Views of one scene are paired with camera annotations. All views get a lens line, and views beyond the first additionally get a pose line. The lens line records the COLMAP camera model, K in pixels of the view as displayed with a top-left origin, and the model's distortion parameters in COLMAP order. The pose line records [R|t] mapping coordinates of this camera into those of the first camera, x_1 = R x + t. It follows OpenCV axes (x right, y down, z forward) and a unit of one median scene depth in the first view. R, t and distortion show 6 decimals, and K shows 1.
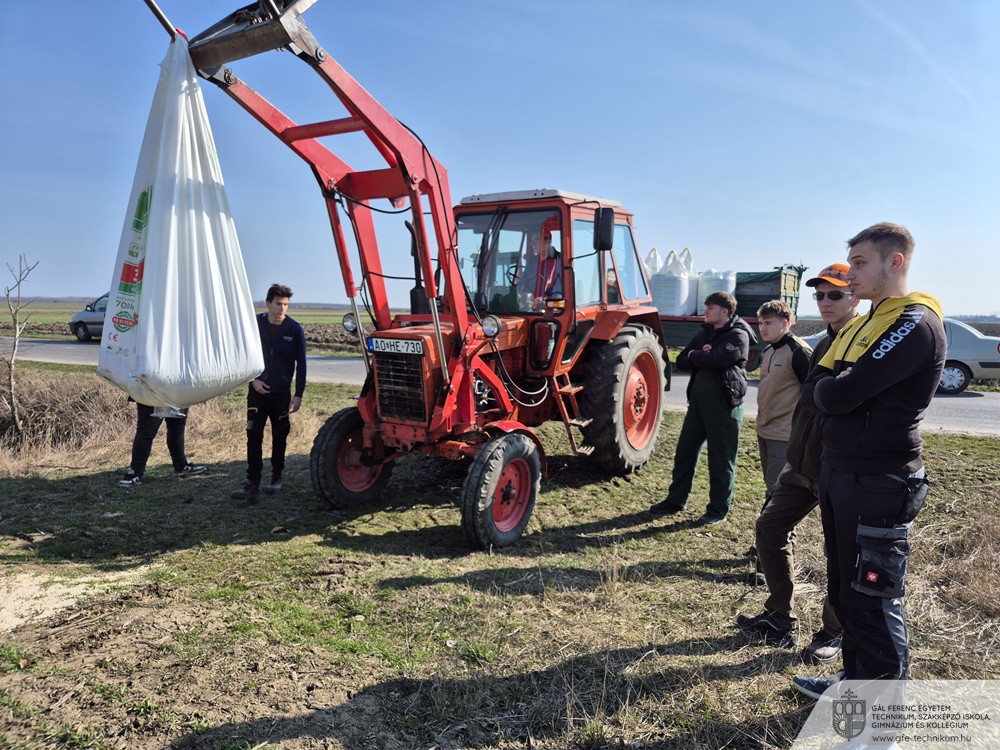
lens RADIAL K [[679.9, 0, 503.1], [0, 679.9, 368.2], [0, 0, 1]] dist [0.006173, -0.015910]
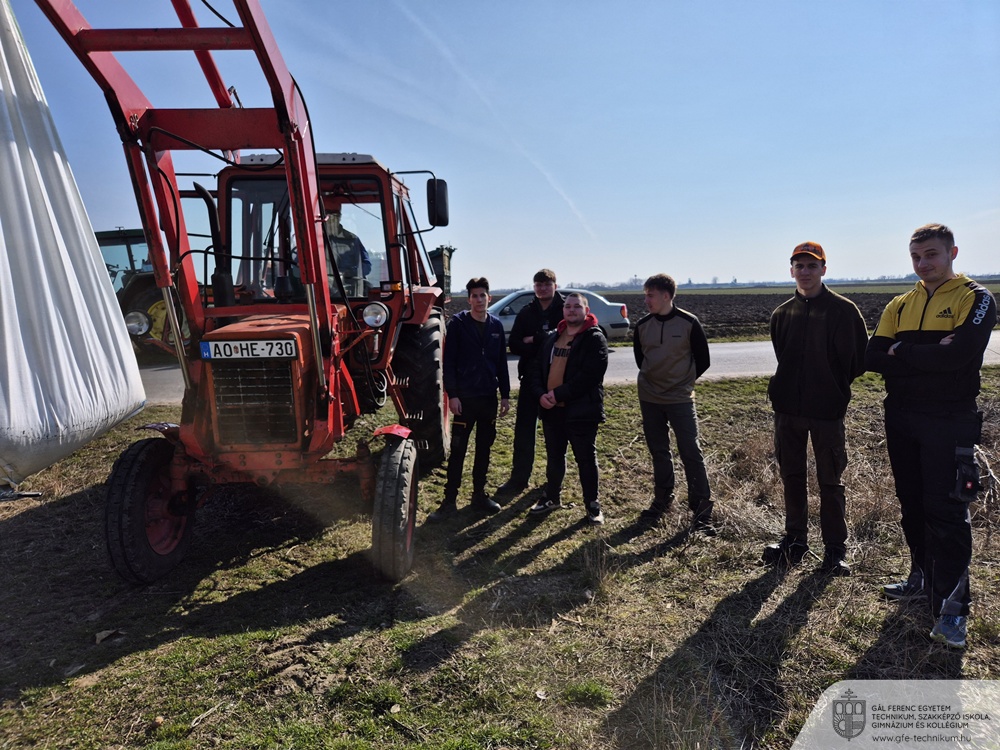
lens RADIAL K [[679.9, 0, 500.3], [0, 679.9, 372.4], [0, 0, 1]] dist [0.006173, -0.015910]
pose [[0.823919, -0.106843, 0.556546, -0.345143], [0.089706, 0.994274, 0.058074, -0.025770], [-0.559563, 0.002077, 0.828785, 0.215222]]
